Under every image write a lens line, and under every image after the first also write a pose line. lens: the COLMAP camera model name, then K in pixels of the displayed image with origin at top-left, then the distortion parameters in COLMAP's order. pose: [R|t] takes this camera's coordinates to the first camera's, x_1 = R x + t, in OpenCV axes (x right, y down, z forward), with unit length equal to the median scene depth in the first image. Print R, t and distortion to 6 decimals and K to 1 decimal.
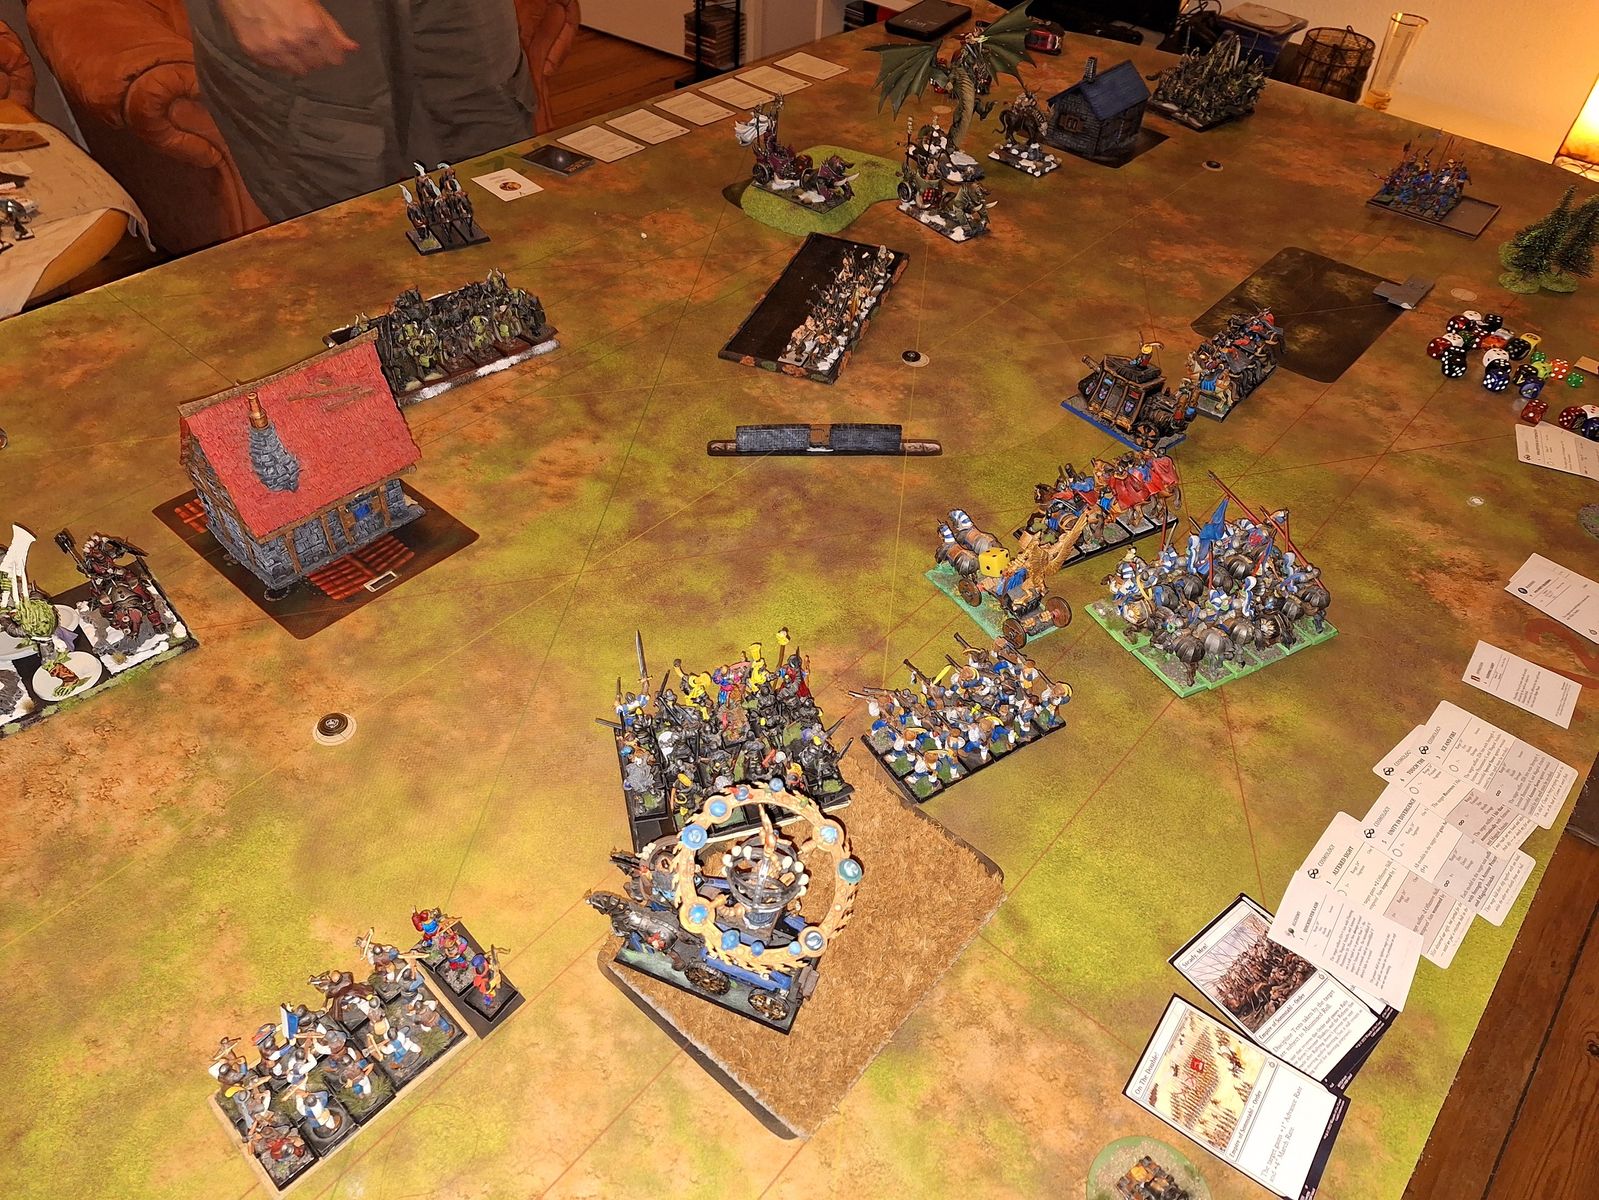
lens RADIAL K [[1084.5, 0, 801.9], [0, 1084.5, 588.9], [0, 0, 1]] dist [0.088782, -0.090101]
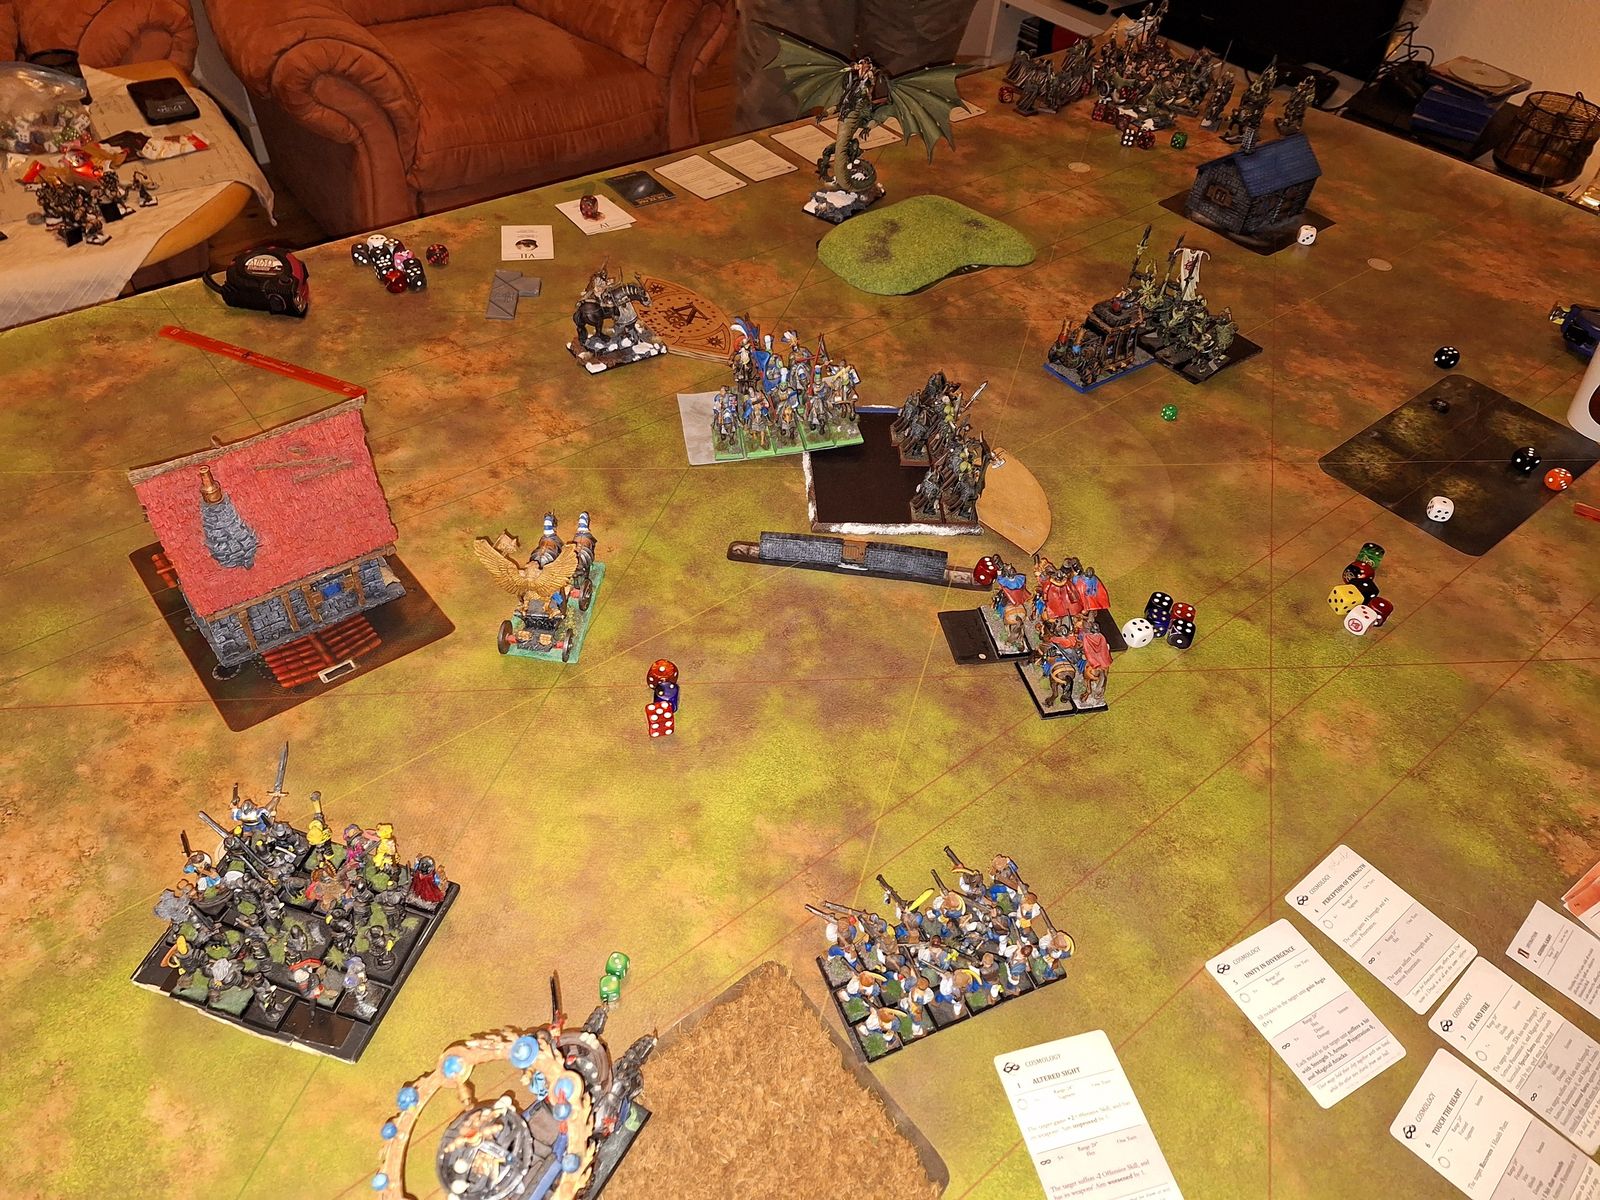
lens RADIAL K [[1085.2, 0, 802.4], [0, 1085.2, 588.9], [0, 0, 1]] dist [0.088782, -0.090101]
pose [[0.985207, 0.132264, -0.108968, 0.076418], [-0.131448, 0.991215, 0.014665, -0.121437], [0.109950, -0.000124, 0.993937, 0.117859]]
